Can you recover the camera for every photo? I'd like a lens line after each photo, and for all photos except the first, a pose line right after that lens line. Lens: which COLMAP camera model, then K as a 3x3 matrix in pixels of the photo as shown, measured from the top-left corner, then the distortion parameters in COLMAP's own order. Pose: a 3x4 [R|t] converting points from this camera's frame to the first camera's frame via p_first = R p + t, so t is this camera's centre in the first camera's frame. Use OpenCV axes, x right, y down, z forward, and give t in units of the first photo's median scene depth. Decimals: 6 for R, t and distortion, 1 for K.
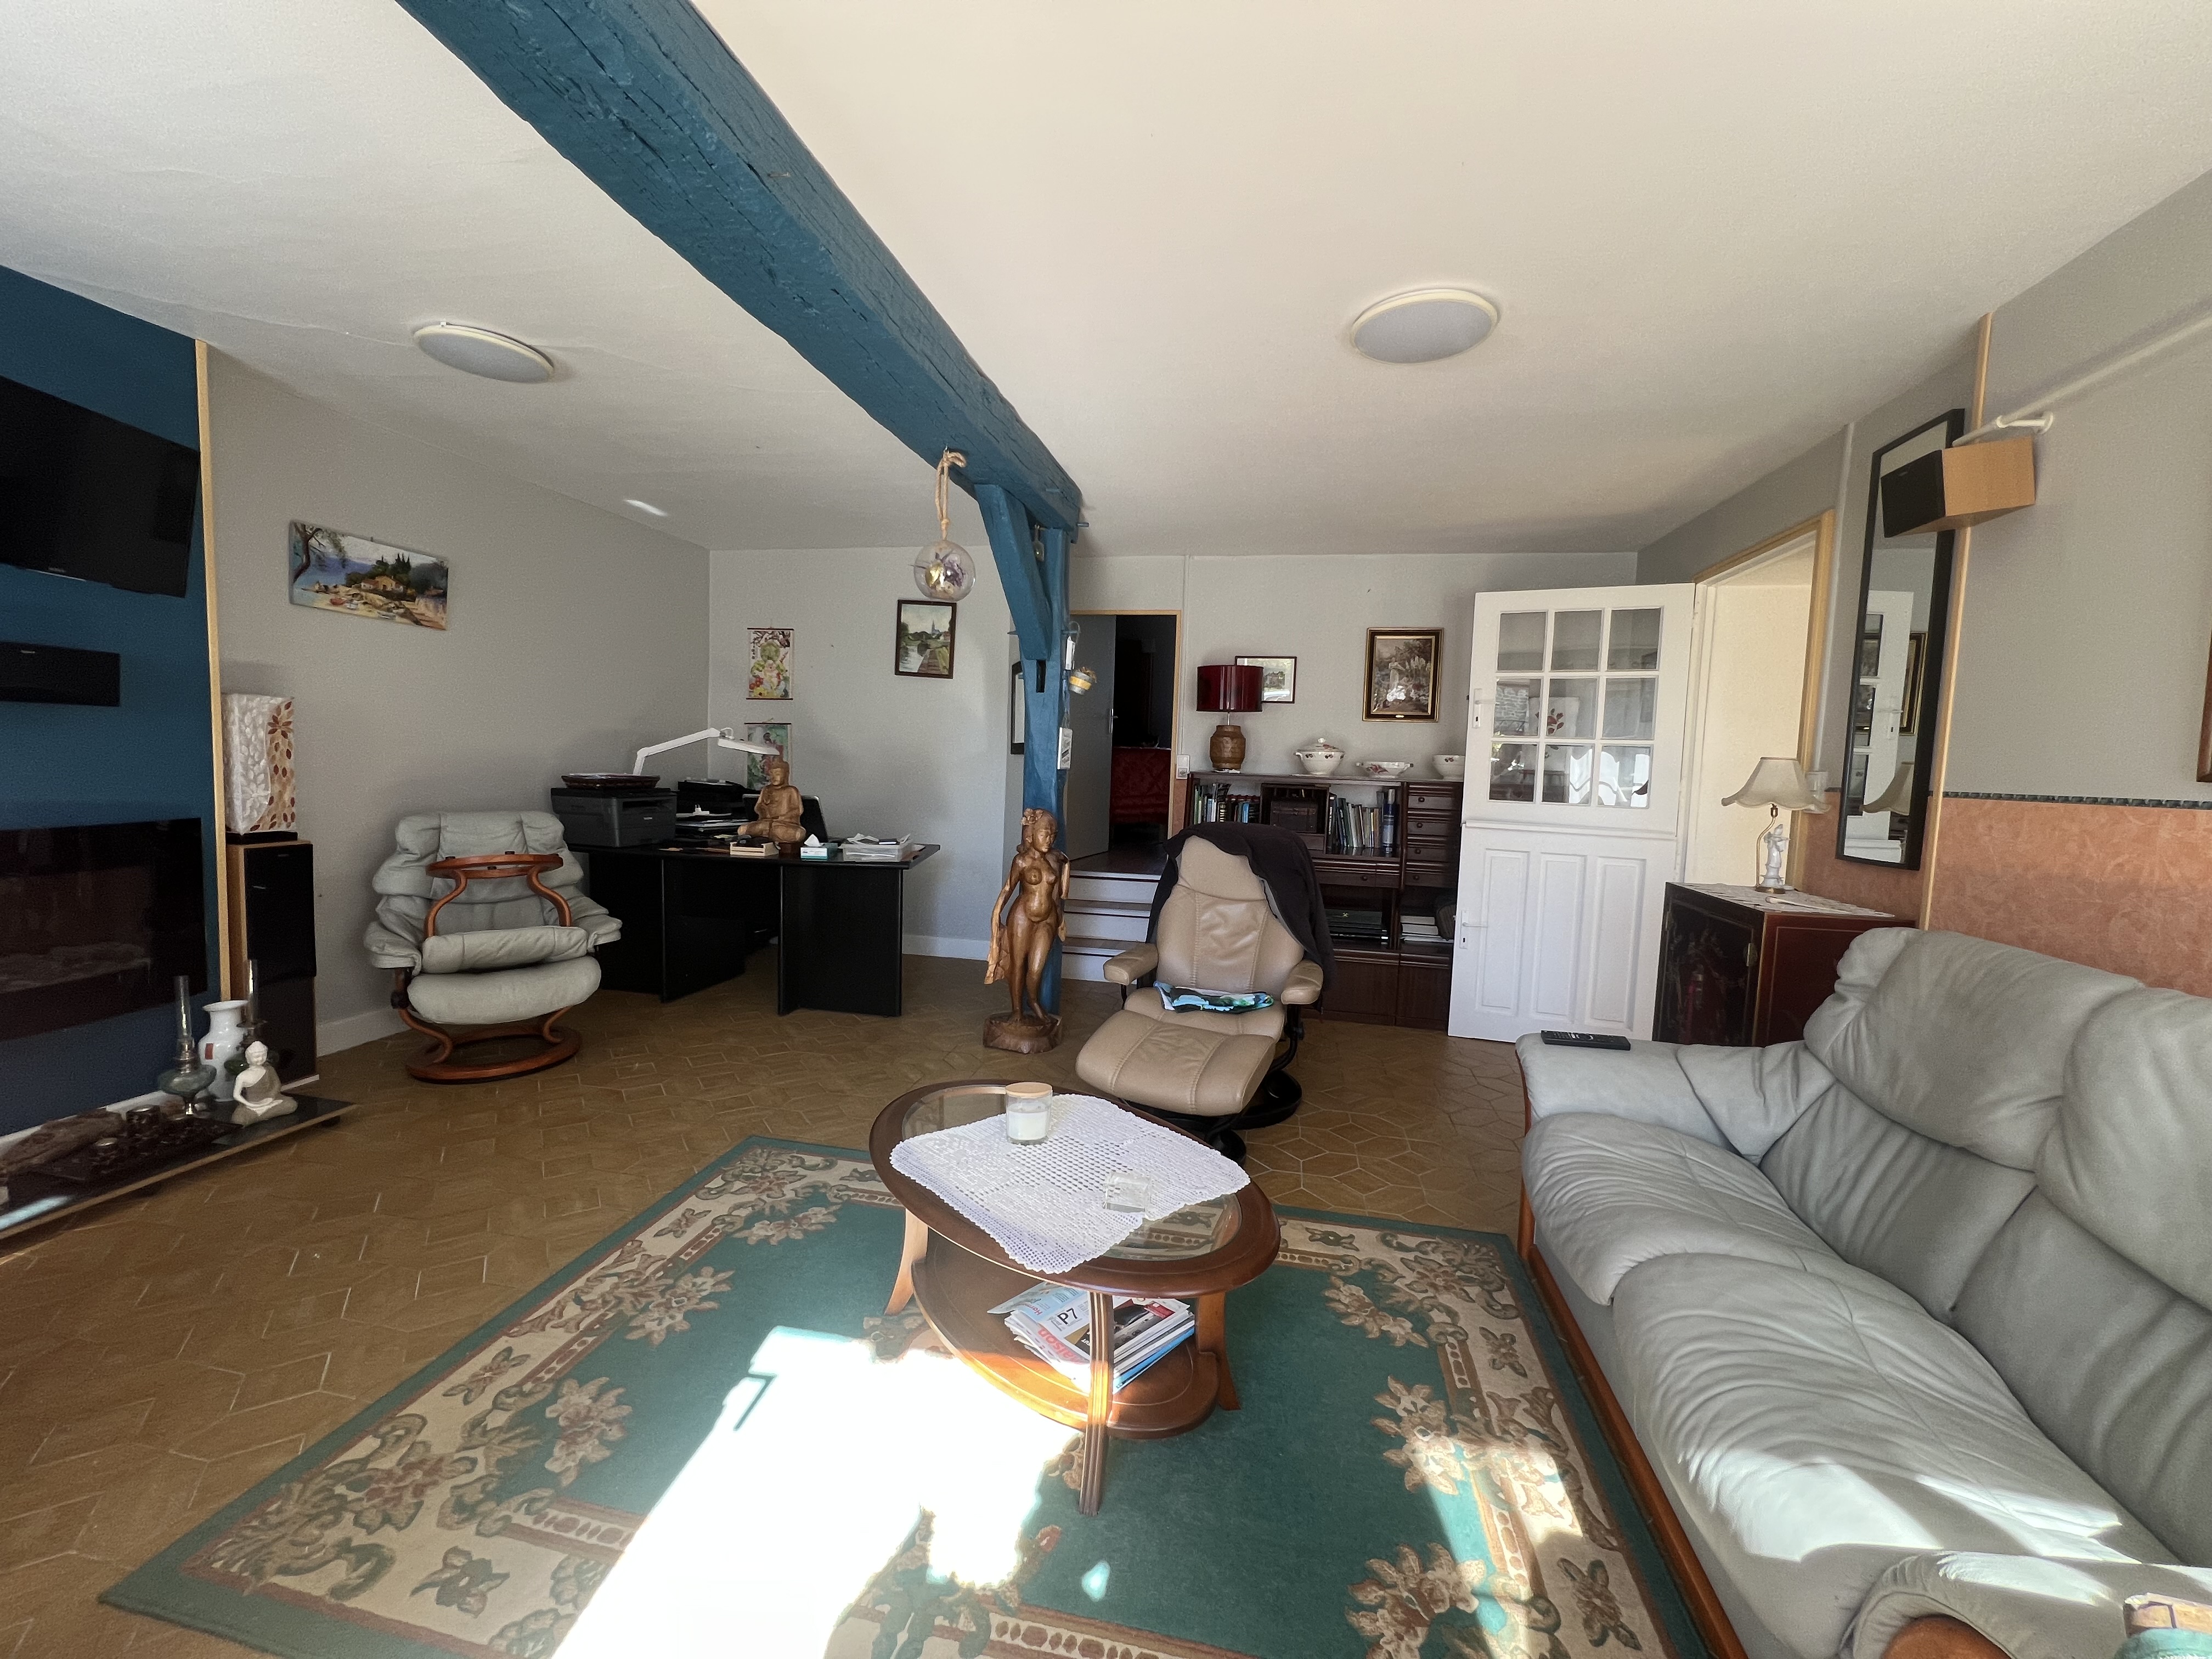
lens RADIAL K [[883.2, 0, 1102.2], [0, 883.2, 828.9], [0, 0, 1]] dist [-0.001118, -0.000128]
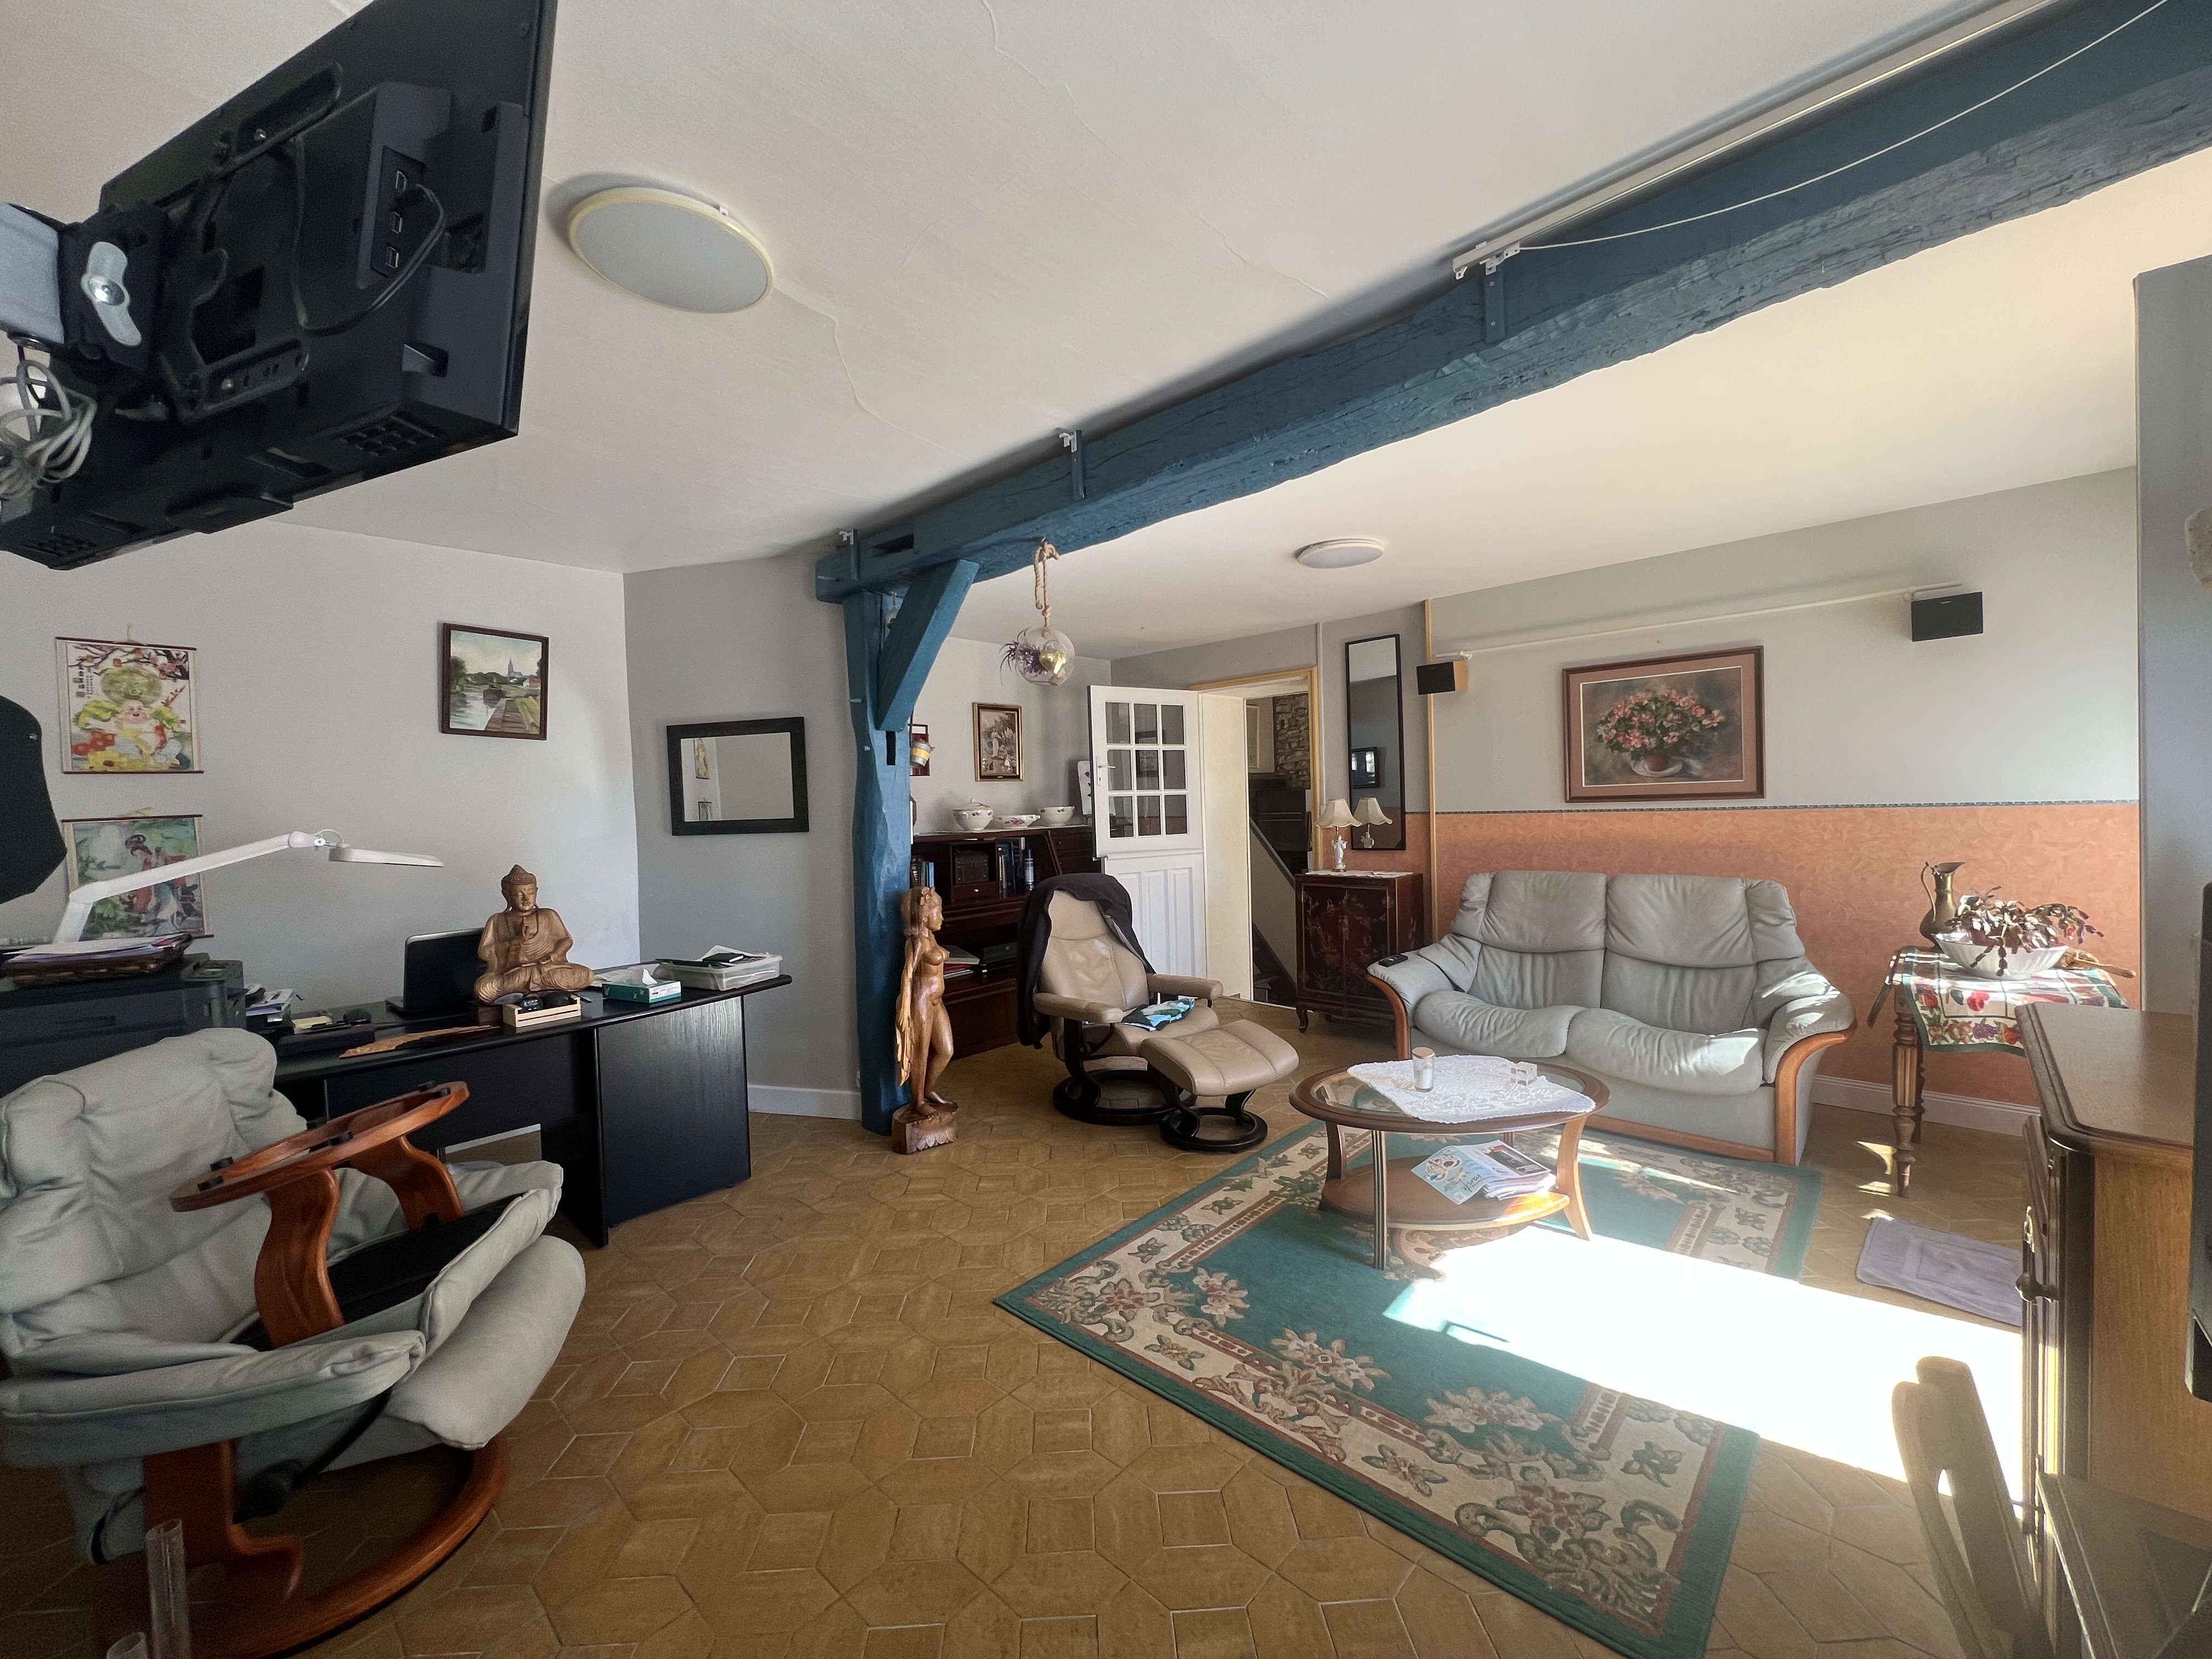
lens RADIAL K [[886.4, 0, 1105.5], [0, 886.4, 827.1], [0, 0, 1]] dist [-0.004097, -0.000353]
pose [[0.514906, -0.074839, 0.853974, -0.896680], [0.116356, 0.993064, 0.016871, -0.091085], [-0.849313, 0.090678, 0.520042, 0.371077]]
